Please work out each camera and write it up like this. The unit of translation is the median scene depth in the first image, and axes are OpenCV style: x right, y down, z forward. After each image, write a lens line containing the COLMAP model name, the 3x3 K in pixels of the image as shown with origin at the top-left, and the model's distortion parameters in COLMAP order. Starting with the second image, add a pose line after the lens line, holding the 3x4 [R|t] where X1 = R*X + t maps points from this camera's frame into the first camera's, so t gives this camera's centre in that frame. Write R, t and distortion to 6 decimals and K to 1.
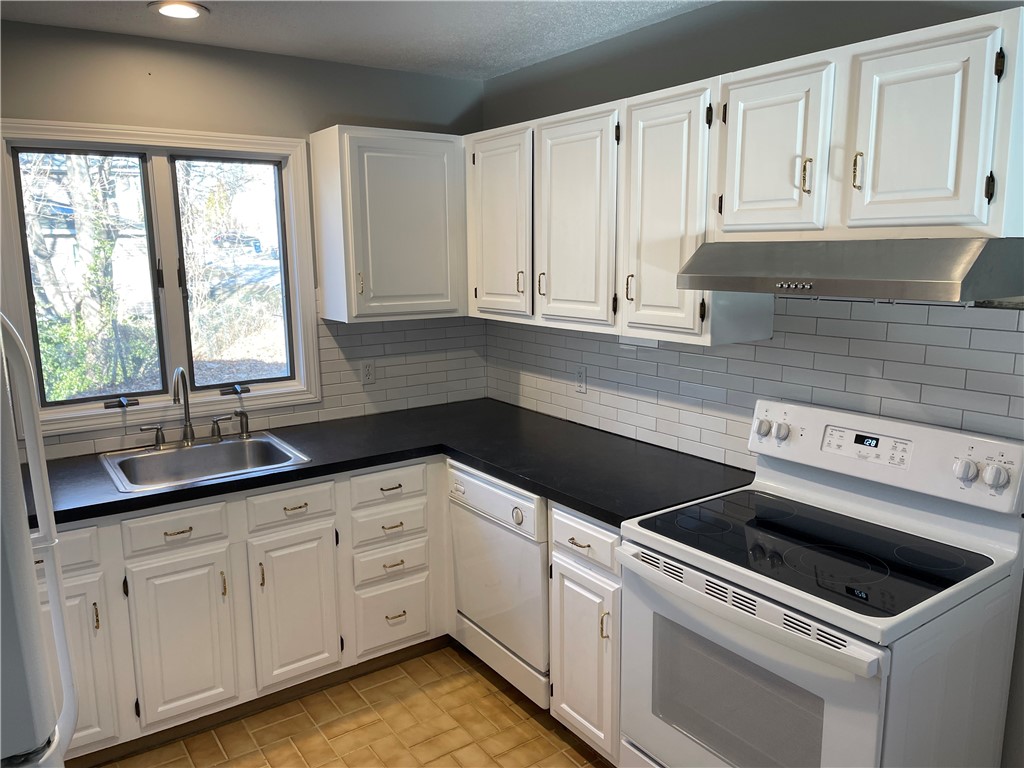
lens RADIAL K [[763.3, 0, 506.9], [0, 763.3, 387.4], [0, 0, 1]] dist [0.076037, -0.111359]
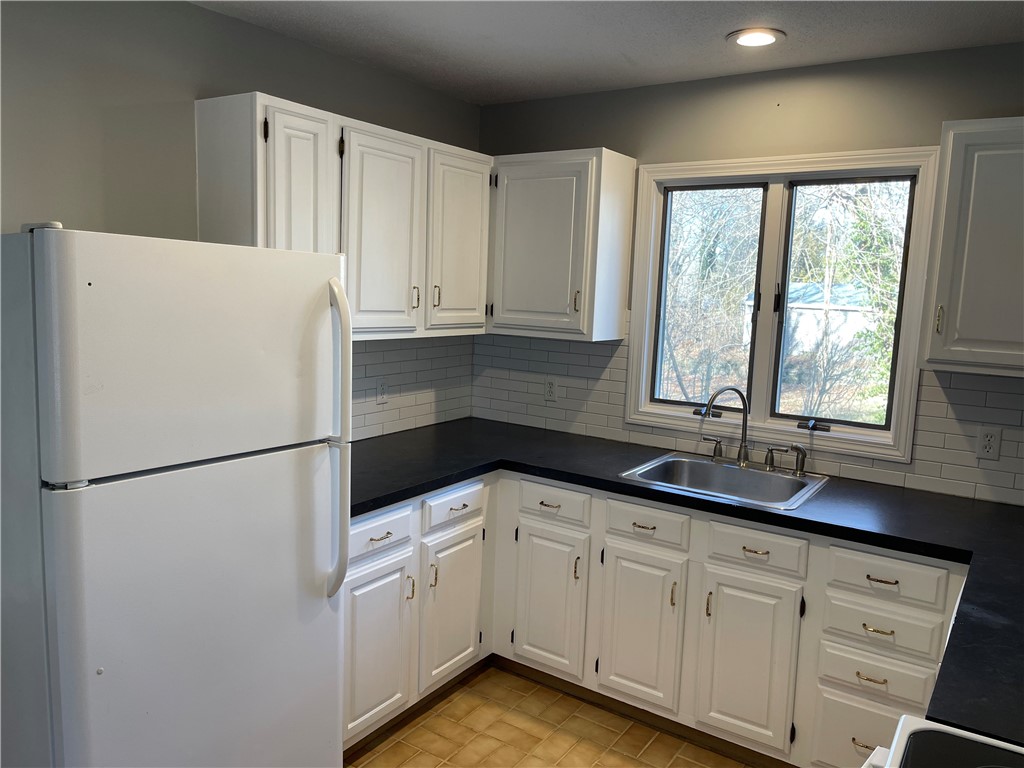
lens RADIAL K [[763.3, 0, 506.9], [0, 763.3, 387.4], [0, 0, 1]] dist [0.076037, -0.111359]
pose [[0.356850, 0.147565, -0.922433, 0.401907], [-0.208174, 0.975176, 0.075469, -0.038001], [0.910671, 0.165095, 0.378711, 0.328018]]
